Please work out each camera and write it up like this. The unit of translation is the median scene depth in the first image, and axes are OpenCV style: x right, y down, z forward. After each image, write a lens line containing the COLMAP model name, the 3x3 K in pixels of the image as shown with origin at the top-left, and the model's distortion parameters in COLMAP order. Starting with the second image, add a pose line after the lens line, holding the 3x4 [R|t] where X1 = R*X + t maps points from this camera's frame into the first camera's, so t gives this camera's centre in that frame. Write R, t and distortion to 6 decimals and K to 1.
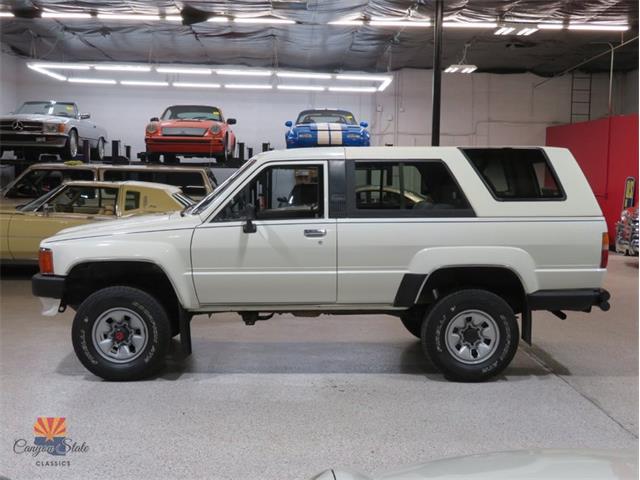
lens RADIAL K [[1373.8, 0, 320.0], [0, 1373.8, 240.0], [0, 0, 1]] dist [-0.018972, -0.005931]
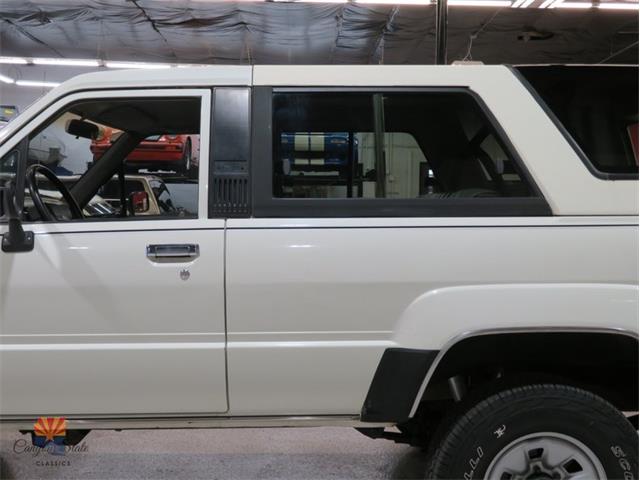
lens RADIAL K [[1239.6, 0, 320.0], [0, 1239.6, 240.0], [0, 0, 1]] dist [-0.007651, 0.068287]
pose [[0.999985, -0.000622, -0.005446, 0.042426], [0.000514, 0.999802, -0.019872, -0.001273], [0.005457, 0.019869, 0.999788, 0.601883]]
